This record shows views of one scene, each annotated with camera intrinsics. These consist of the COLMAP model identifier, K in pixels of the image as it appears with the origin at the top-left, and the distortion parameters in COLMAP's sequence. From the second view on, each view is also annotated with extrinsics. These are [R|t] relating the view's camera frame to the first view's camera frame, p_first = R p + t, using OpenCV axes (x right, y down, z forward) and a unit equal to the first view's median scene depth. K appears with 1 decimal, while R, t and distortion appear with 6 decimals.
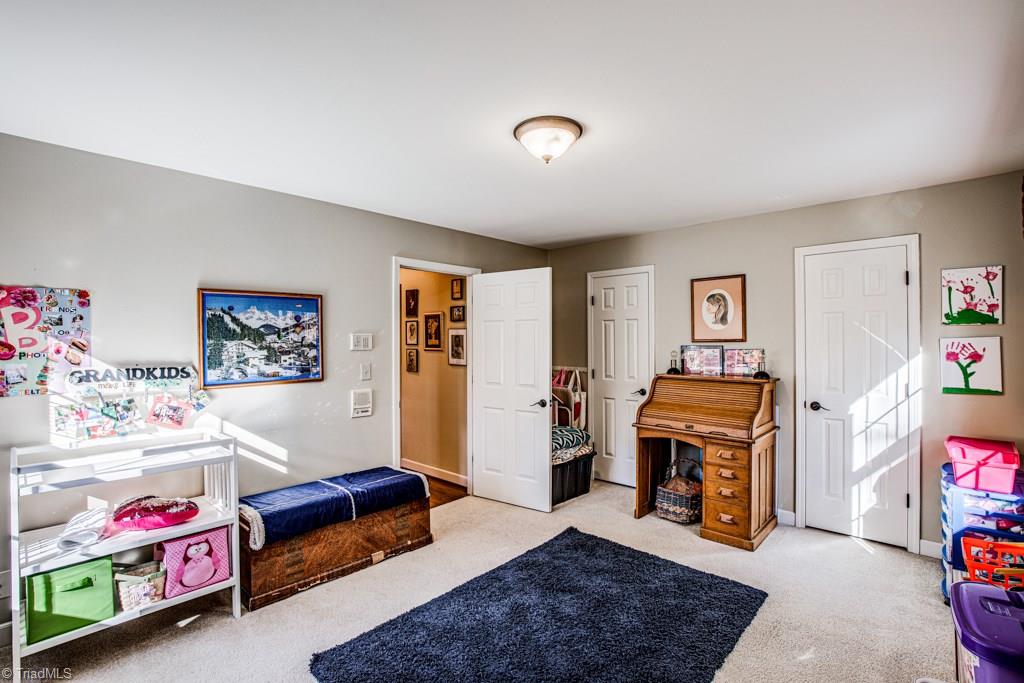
lens RADIAL K [[467.7, 0, 520.4], [0, 467.7, 341.4], [0, 0, 1]] dist [-0.020870, 0.000701]
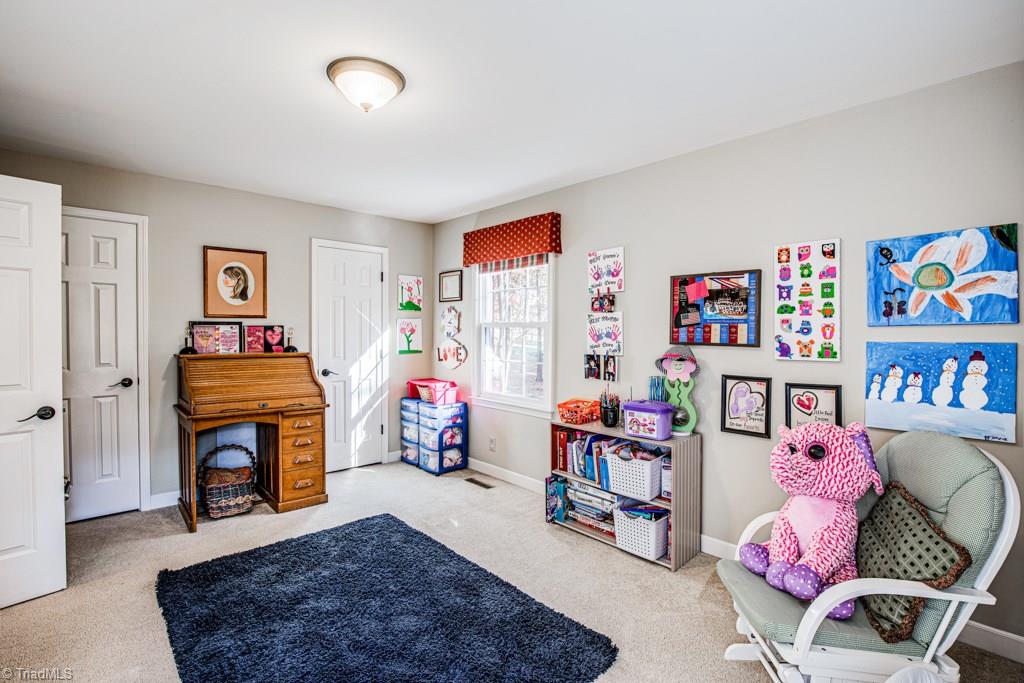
lens RADIAL K [[467.7, 0, 521.3], [0, 467.7, 339.6], [0, 0, 1]] dist [-0.020870, 0.000701]
pose [[0.086521, -0.019838, 0.996052, -0.576286], [-0.010235, 0.999731, 0.020801, 0.024431], [-0.996197, -0.011994, 0.086295, 0.421744]]
